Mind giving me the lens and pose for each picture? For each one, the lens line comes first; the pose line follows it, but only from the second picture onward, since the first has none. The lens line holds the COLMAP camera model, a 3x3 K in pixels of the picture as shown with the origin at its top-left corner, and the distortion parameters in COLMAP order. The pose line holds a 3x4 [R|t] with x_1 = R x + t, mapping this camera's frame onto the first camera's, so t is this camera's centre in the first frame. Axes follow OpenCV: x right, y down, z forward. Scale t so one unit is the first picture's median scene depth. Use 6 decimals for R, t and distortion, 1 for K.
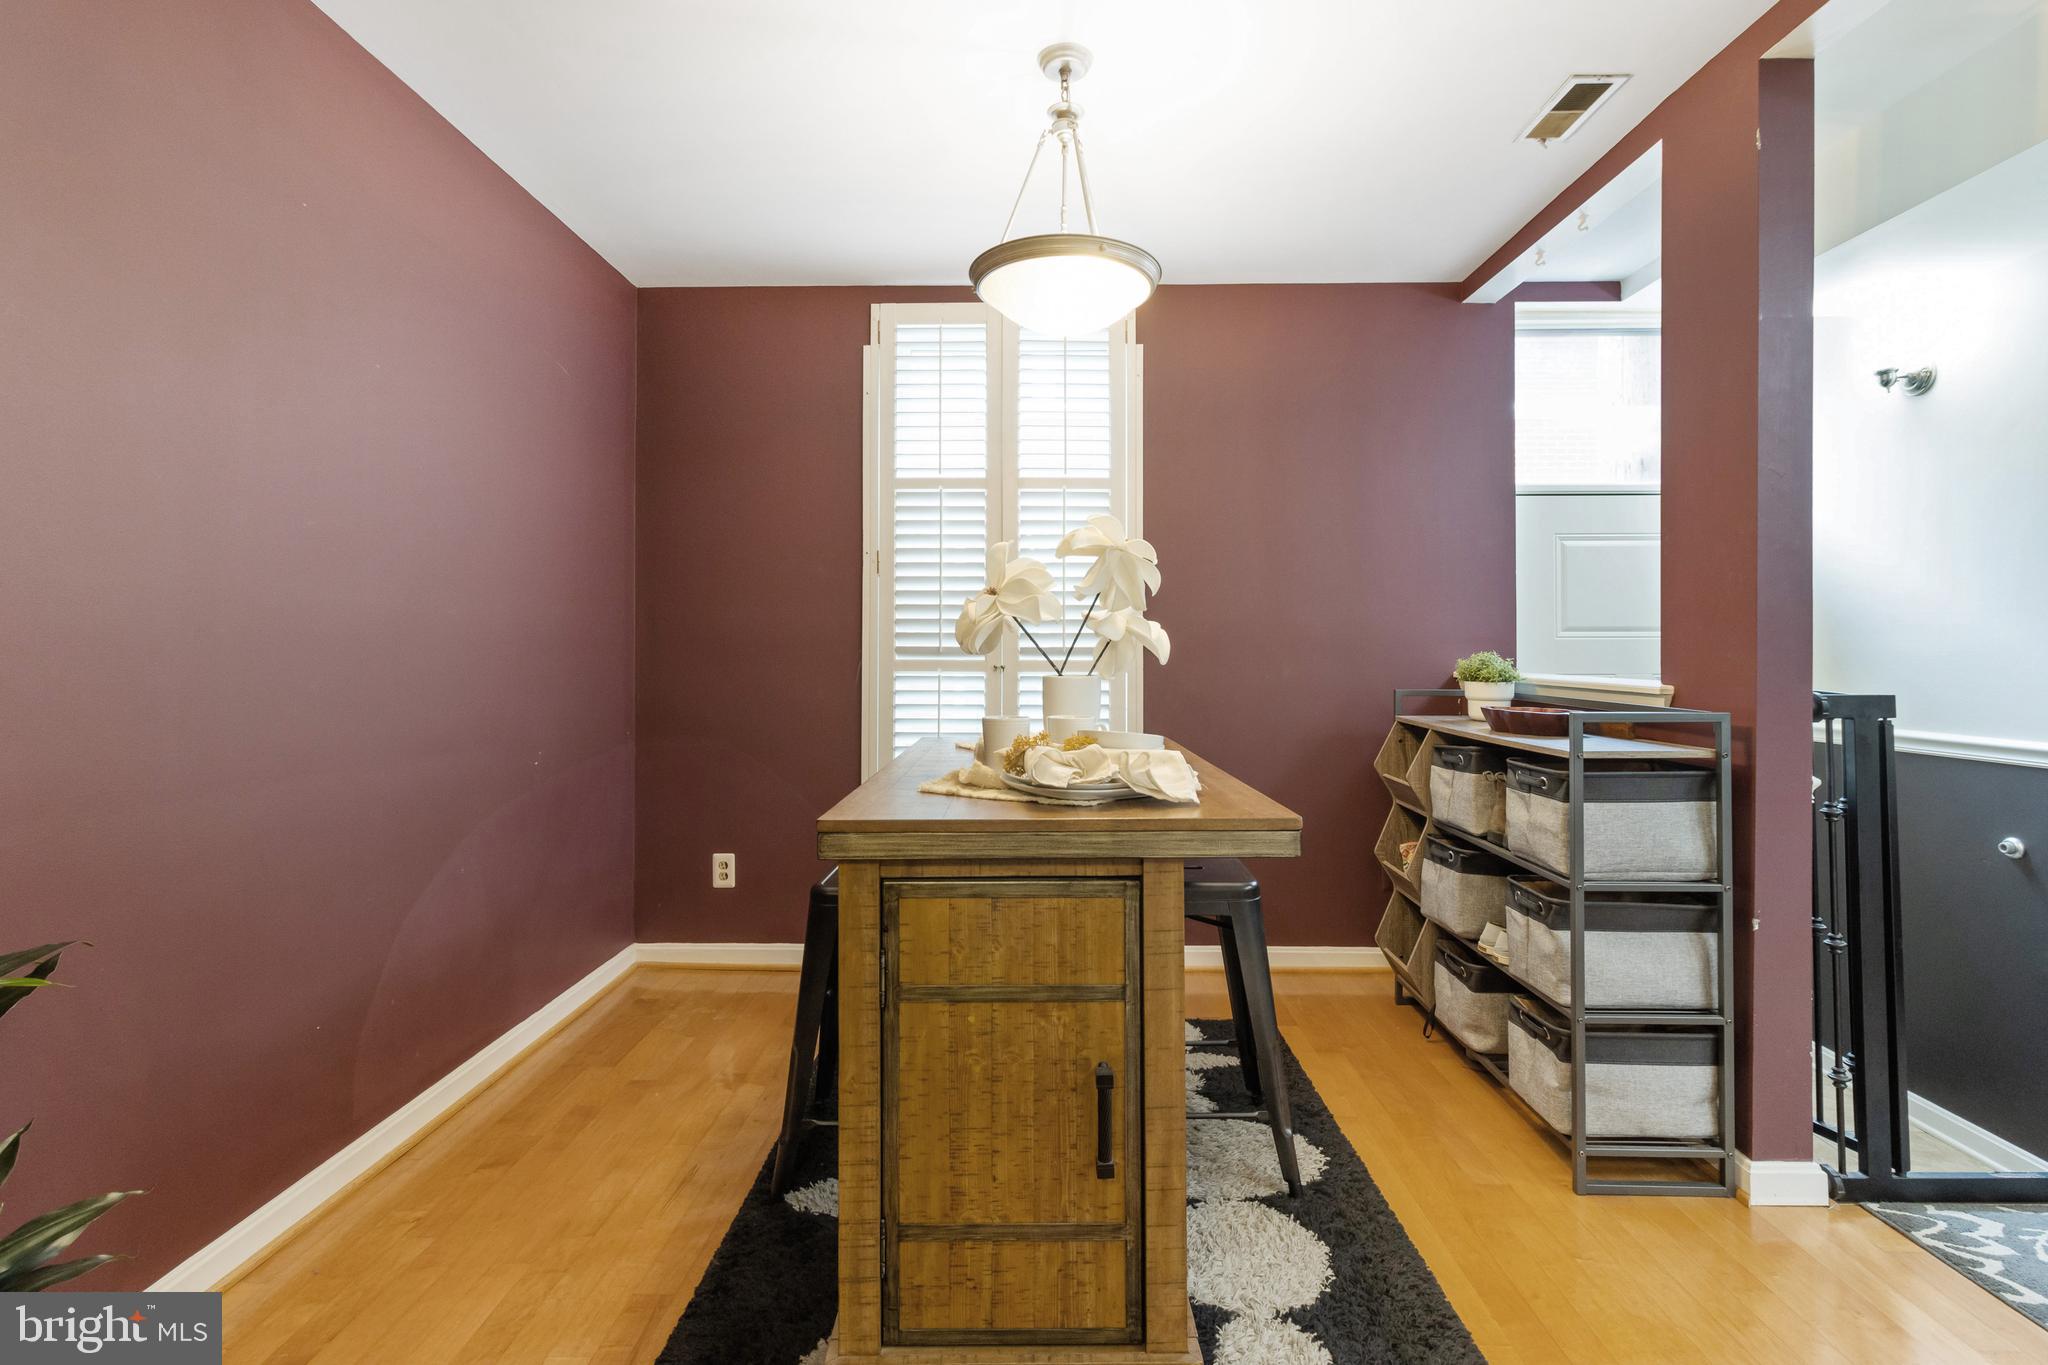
lens RADIAL K [[949.9, 0, 1030.9], [0, 949.9, 641.6], [0, 0, 1]] dist [0.000289, -0.000095]
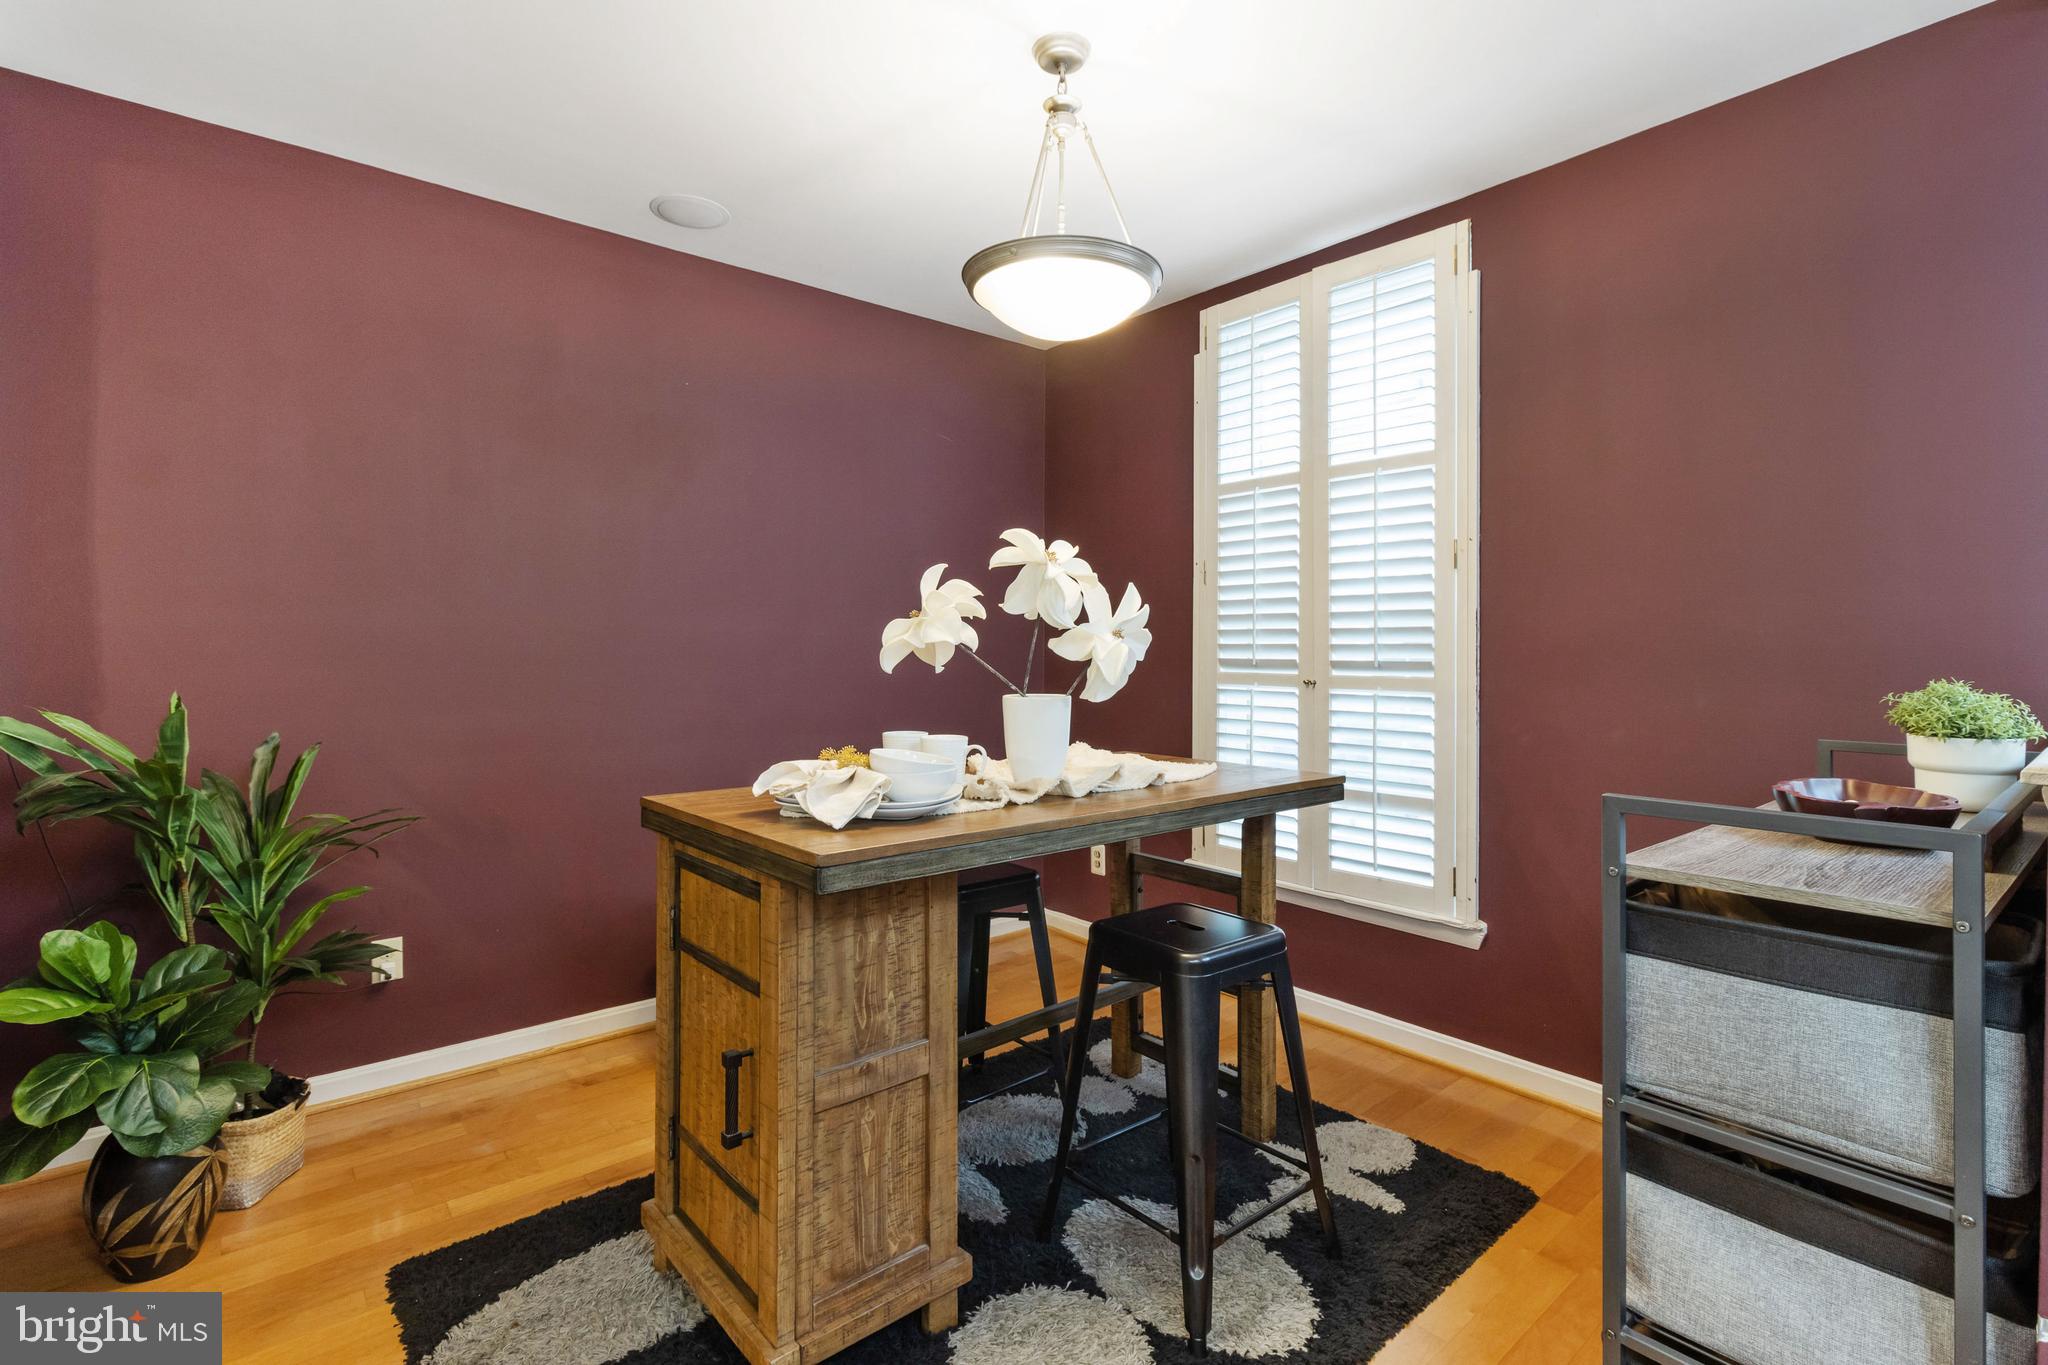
lens RADIAL K [[947.5, 0, 1025.3], [0, 947.5, 651.7], [0, 0, 1]] dist [0.000998, -0.000057]
pose [[0.655857, 0.002843, -0.754880, 0.685186], [0.004596, 0.999959, 0.007759, -0.015209], [0.754871, -0.008559, 0.655817, 0.321458]]
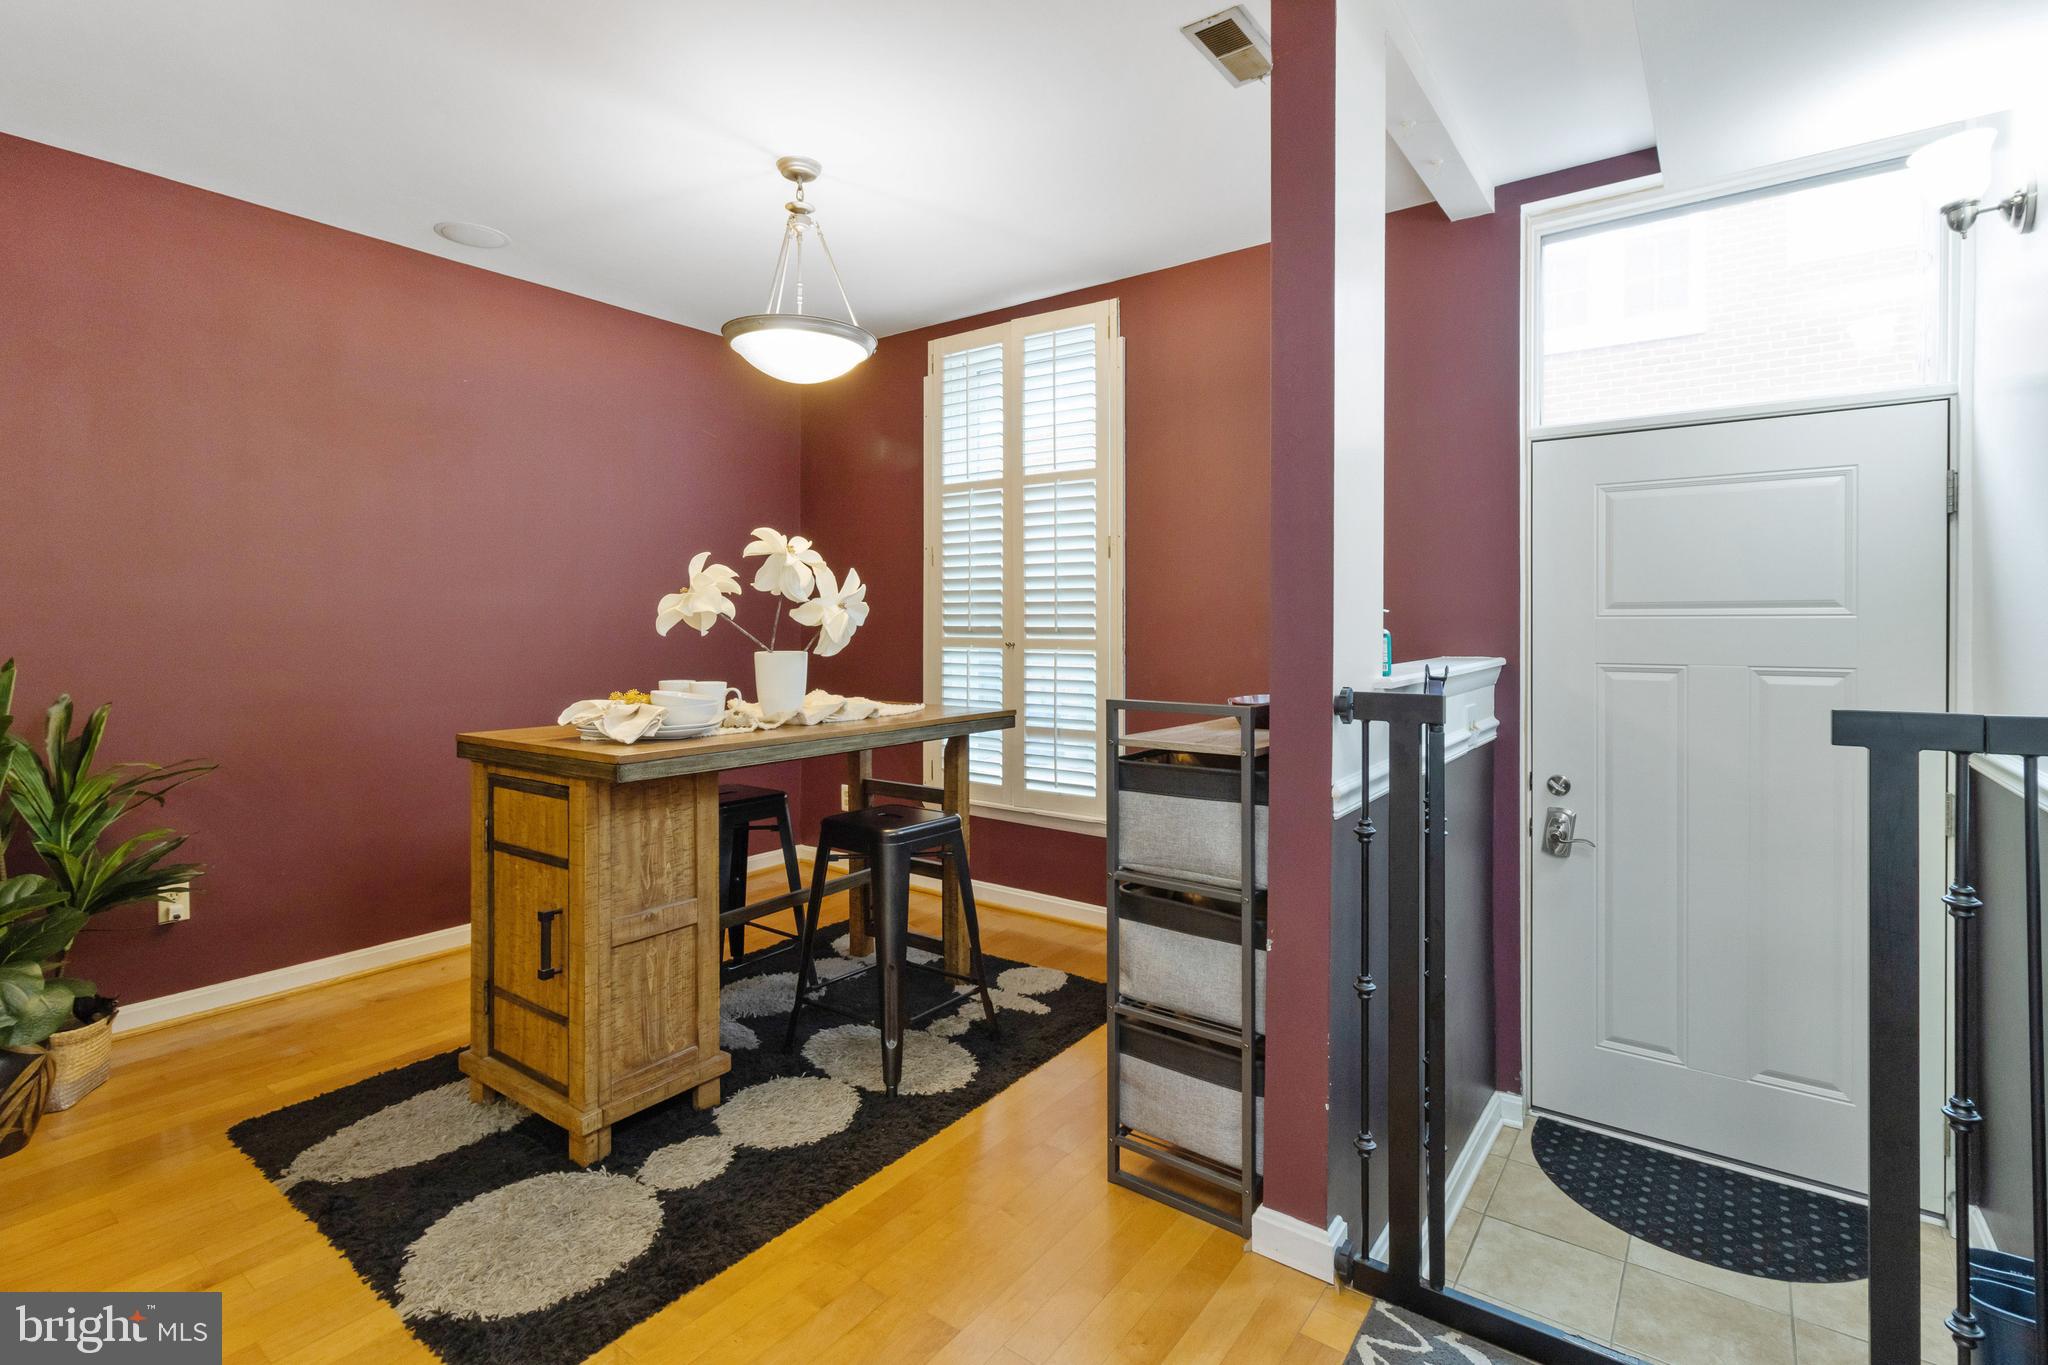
lens RADIAL K [[957.3, 0, 1030.6], [0, 957.3, 630.2], [0, 0, 1]] dist [0.000402, 0.000110]
pose [[0.815115, 0.005057, -0.579277, 0.962055], [0.004544, 0.999875, 0.015123, -0.011297], [0.579282, -0.014959, 0.814990, 0.122581]]
